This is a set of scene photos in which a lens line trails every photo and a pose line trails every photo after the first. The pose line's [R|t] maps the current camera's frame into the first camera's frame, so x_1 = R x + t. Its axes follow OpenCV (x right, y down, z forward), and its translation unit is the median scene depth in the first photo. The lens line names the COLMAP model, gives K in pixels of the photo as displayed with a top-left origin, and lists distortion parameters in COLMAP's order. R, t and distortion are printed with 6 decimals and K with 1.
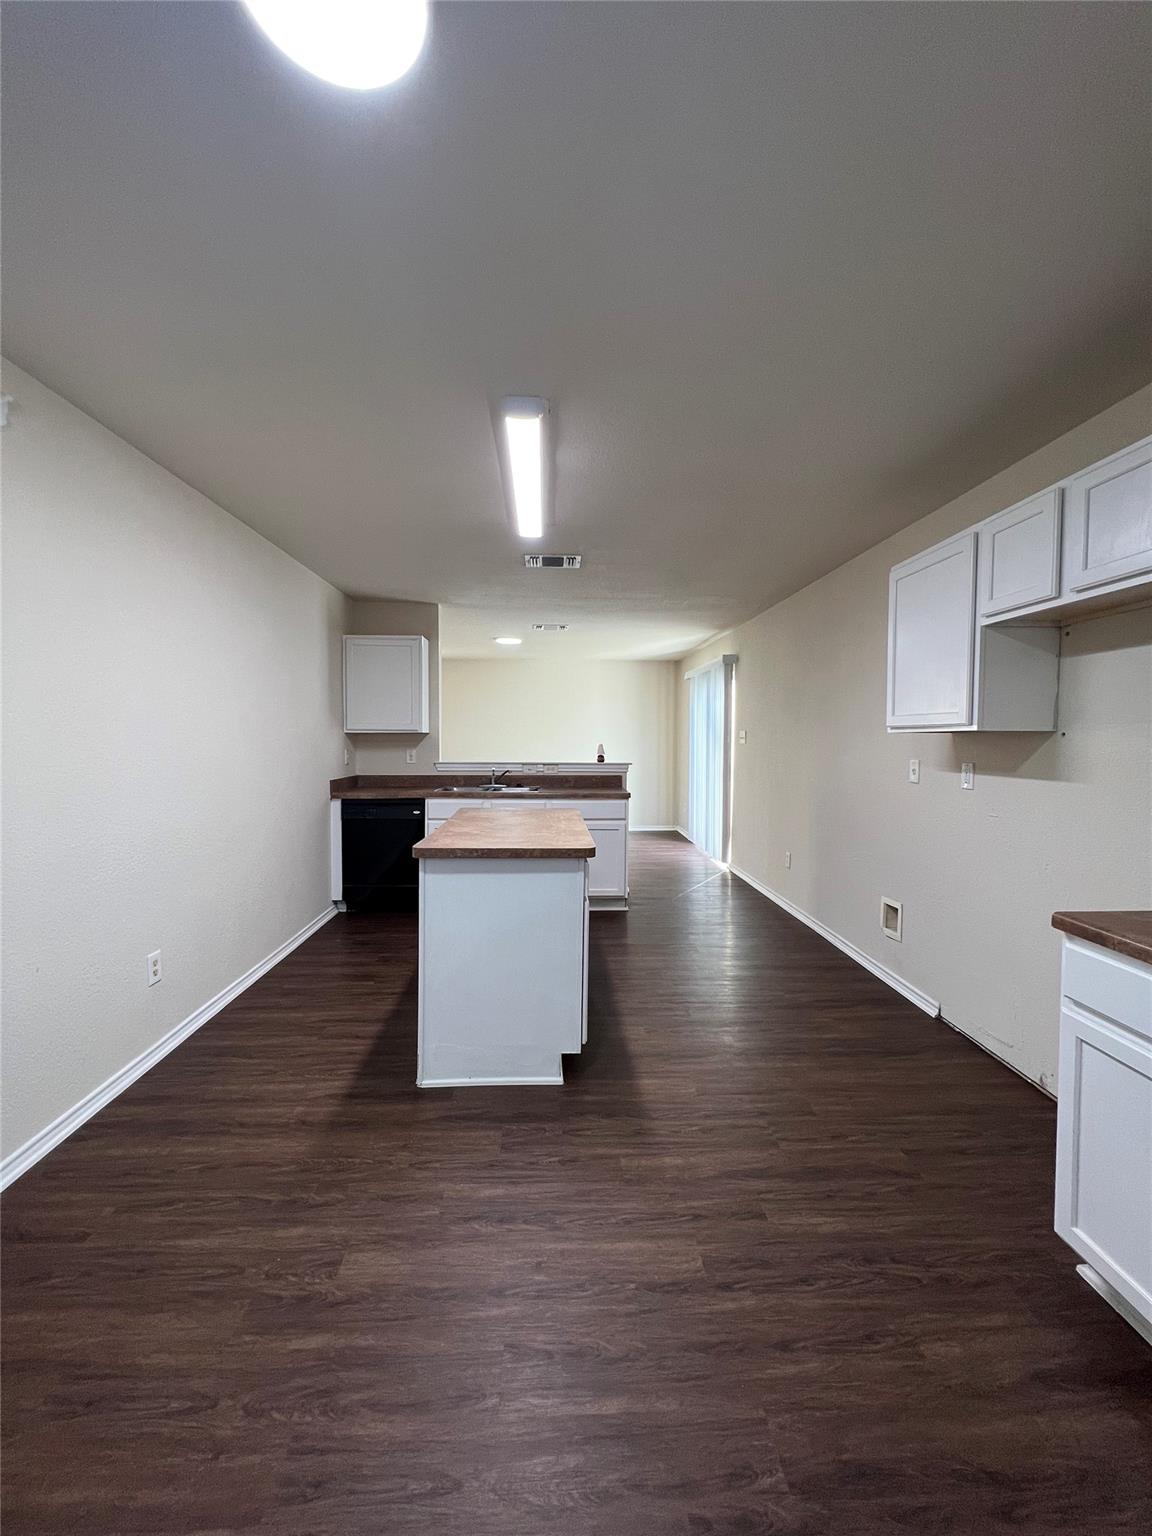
lens RADIAL K [[612.2, 0, 577.9], [0, 612.2, 764.7], [0, 0, 1]] dist [-0.000333, 0.000251]
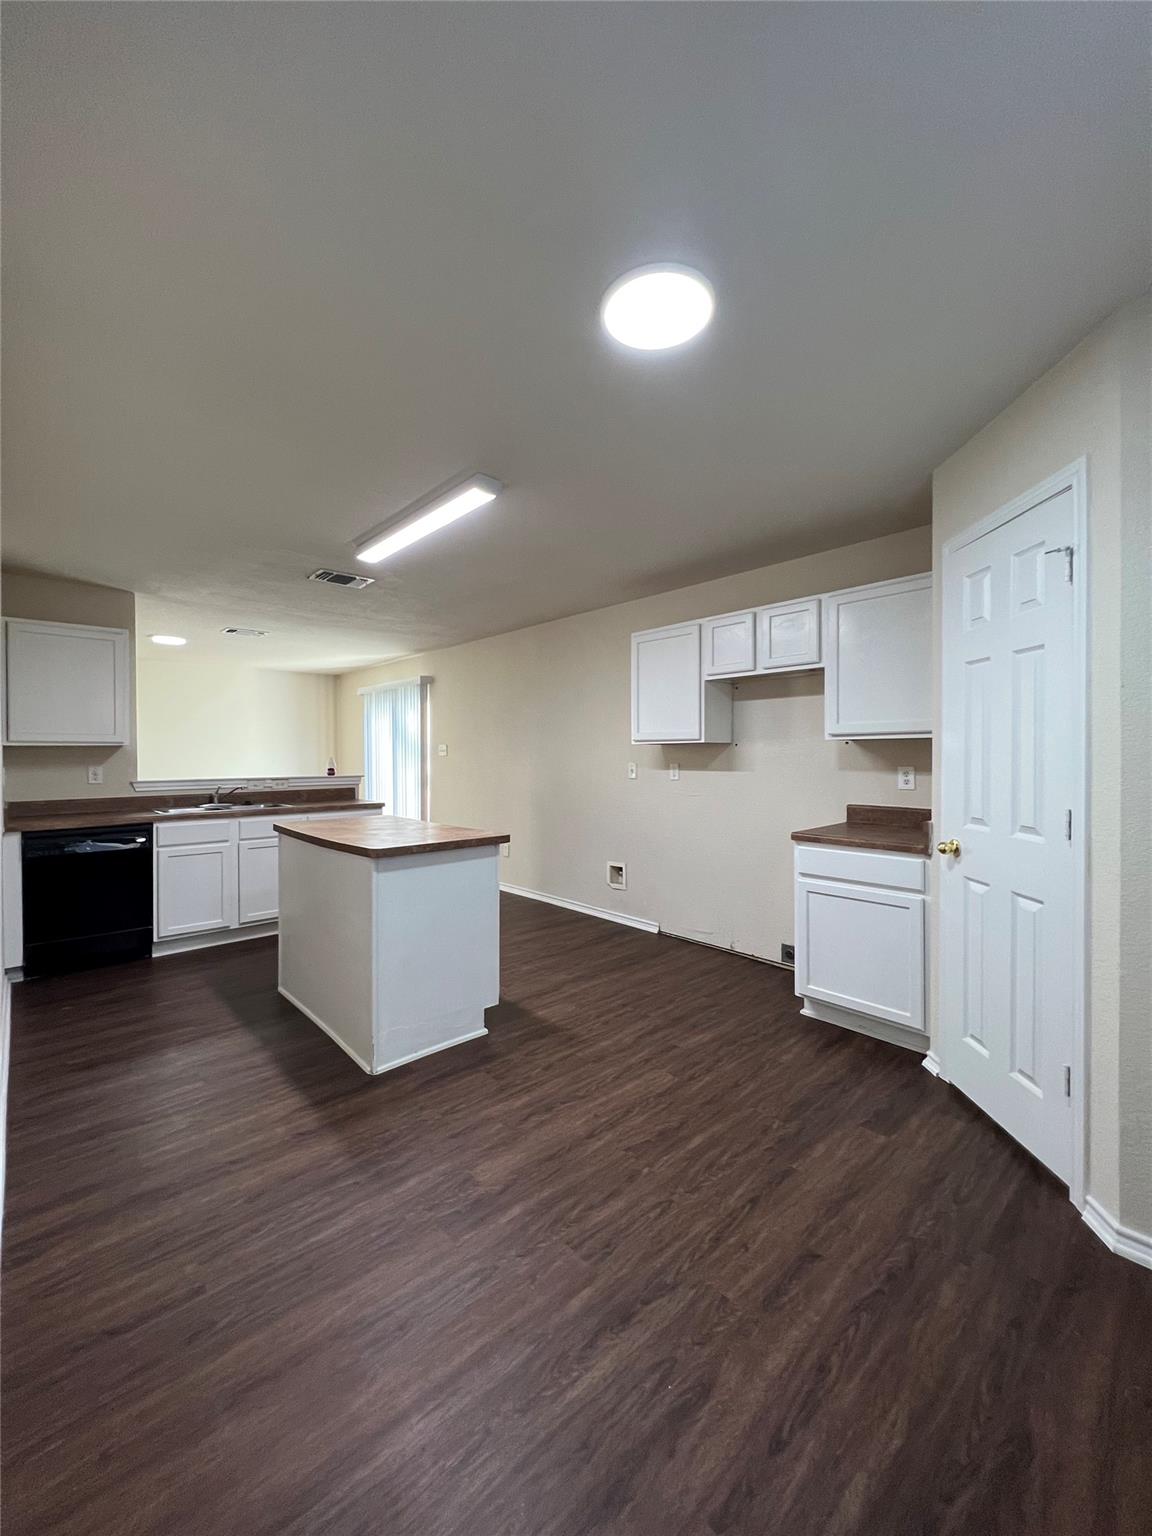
lens RADIAL K [[612.2, 0, 577.8], [0, 612.2, 765.0], [0, 0, 1]] dist [-0.000333, 0.000251]
pose [[0.769819, -0.020268, 0.637940, -0.641345], [0.036289, 0.999269, -0.012043, 0.013058], [-0.637230, 0.032421, 0.769992, -0.061032]]
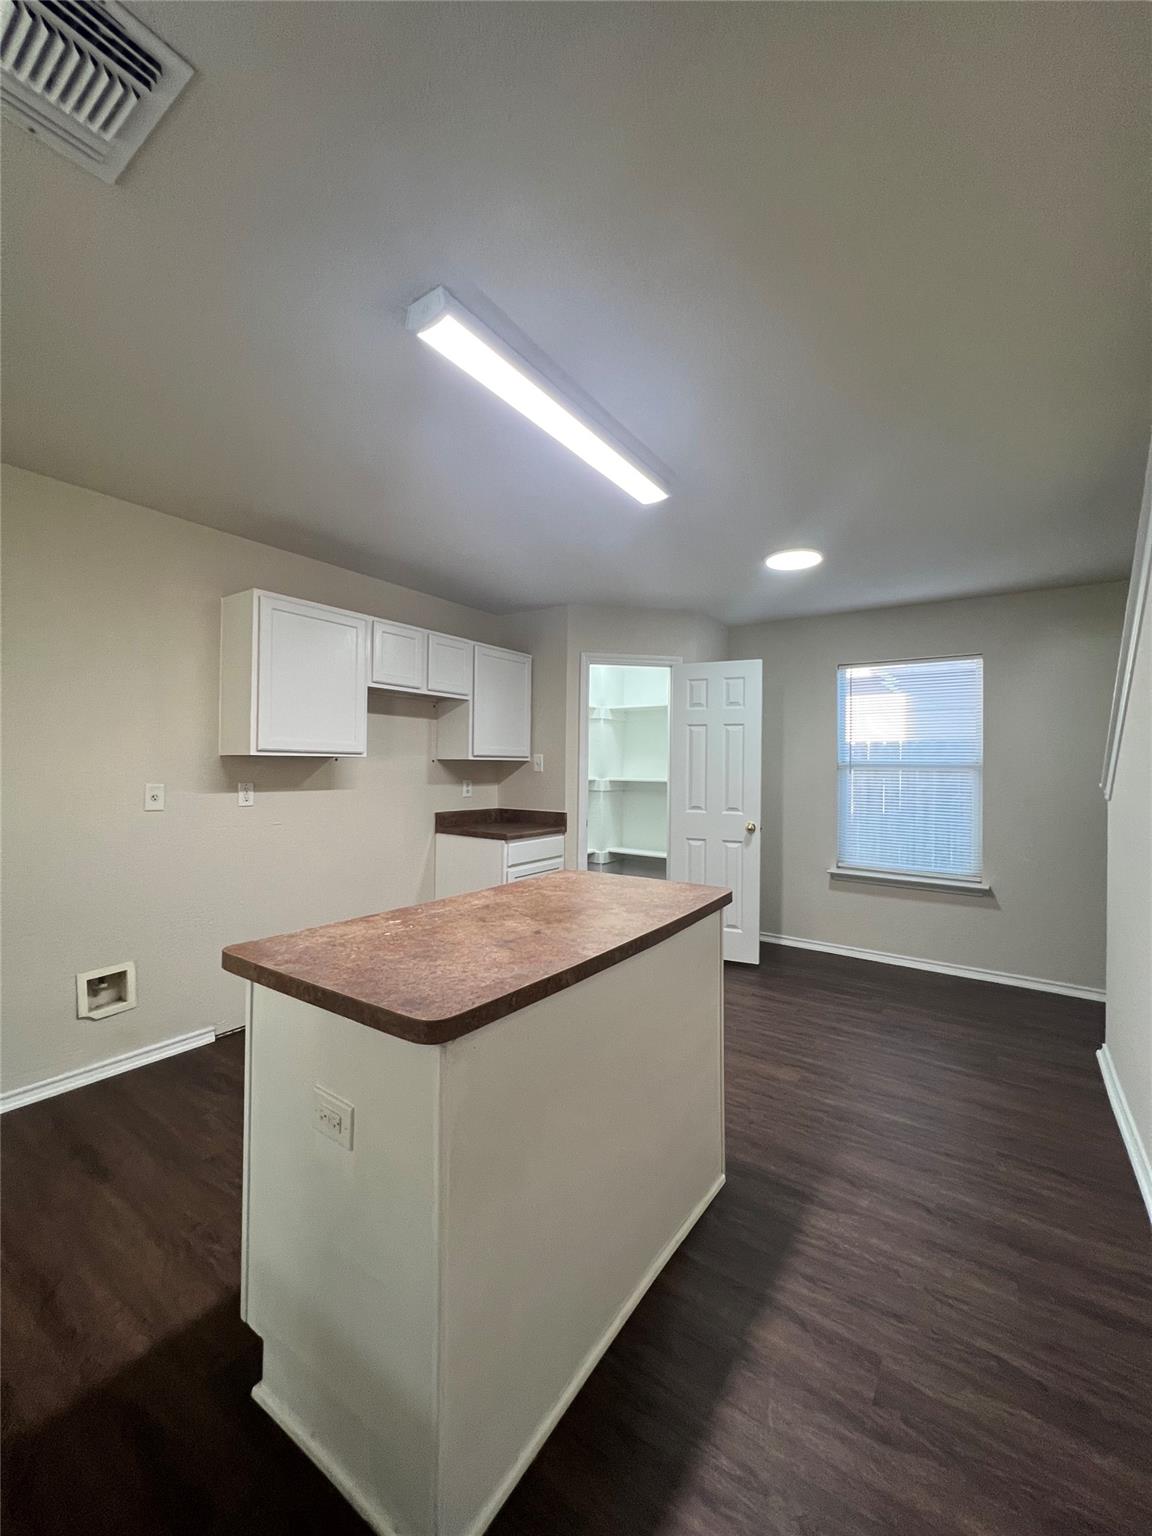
lens RADIAL K [[612.2, 0, 577.1], [0, 612.2, 765.1], [0, 0, 1]] dist [-0.000333, 0.000251]
pose [[-0.793303, -0.011182, 0.608724, -0.598077], [0.012213, 0.999338, 0.034274, -0.075767], [-0.608704, 0.034624, -0.792641, 1.743957]]
